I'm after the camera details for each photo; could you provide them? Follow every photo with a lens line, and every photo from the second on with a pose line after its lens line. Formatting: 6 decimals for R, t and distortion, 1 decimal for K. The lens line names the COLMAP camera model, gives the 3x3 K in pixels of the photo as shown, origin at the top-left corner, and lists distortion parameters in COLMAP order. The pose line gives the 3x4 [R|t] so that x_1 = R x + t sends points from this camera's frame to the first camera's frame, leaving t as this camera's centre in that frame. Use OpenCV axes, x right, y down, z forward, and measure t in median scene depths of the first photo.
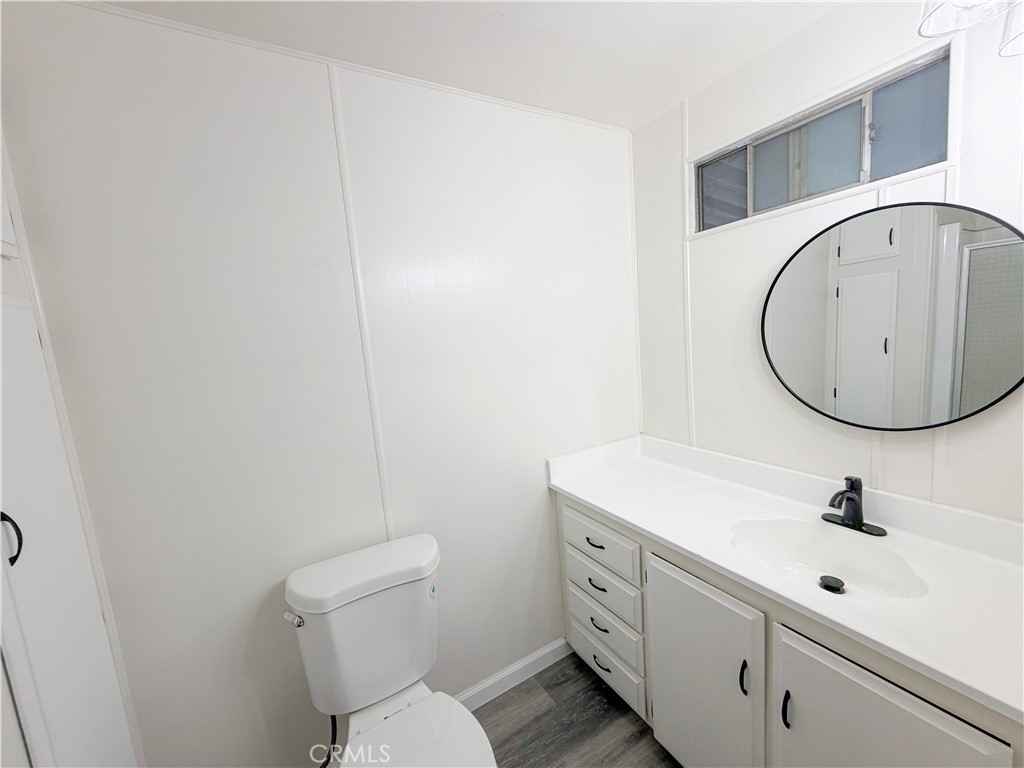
lens RADIAL K [[405.6, 0, 508.2], [0, 405.6, 384.5], [0, 0, 1]] dist [-0.002654, 0.000200]
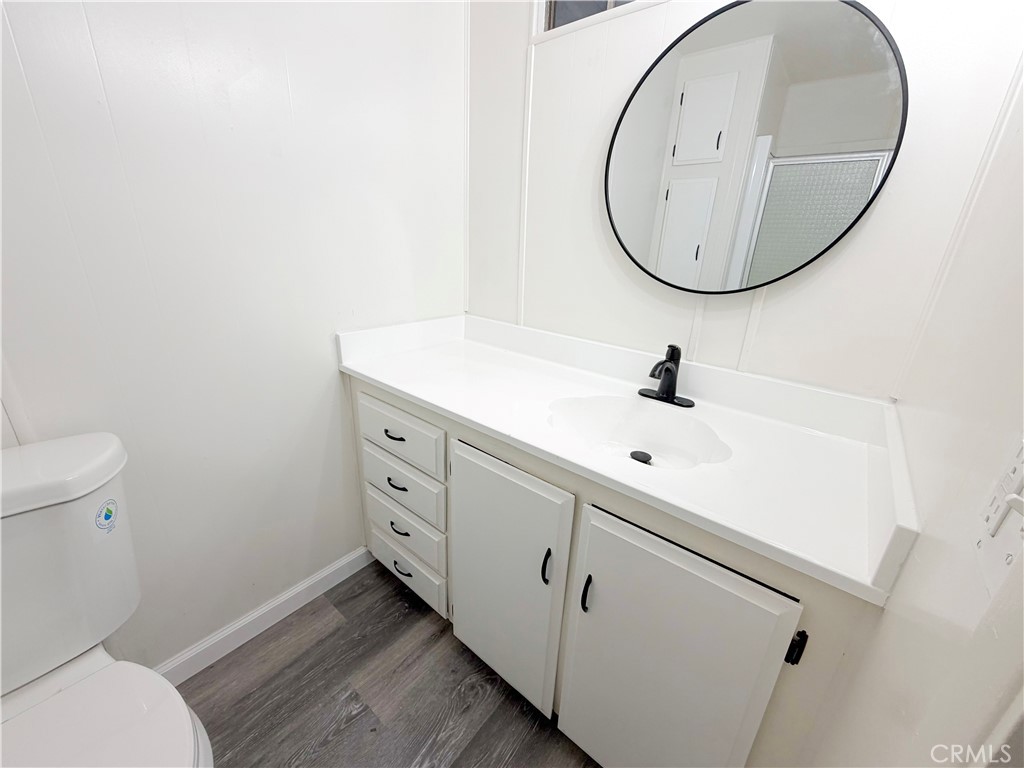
lens RADIAL K [[405.6, 0, 508.2], [0, 405.6, 384.5], [0, 0, 1]] dist [-0.002654, 0.000200]
pose [[0.931989, -0.005755, 0.362442, 0.142085], [-0.069515, 0.978479, 0.194286, 0.132630], [-0.355760, -0.206268, 0.911531, 0.233976]]
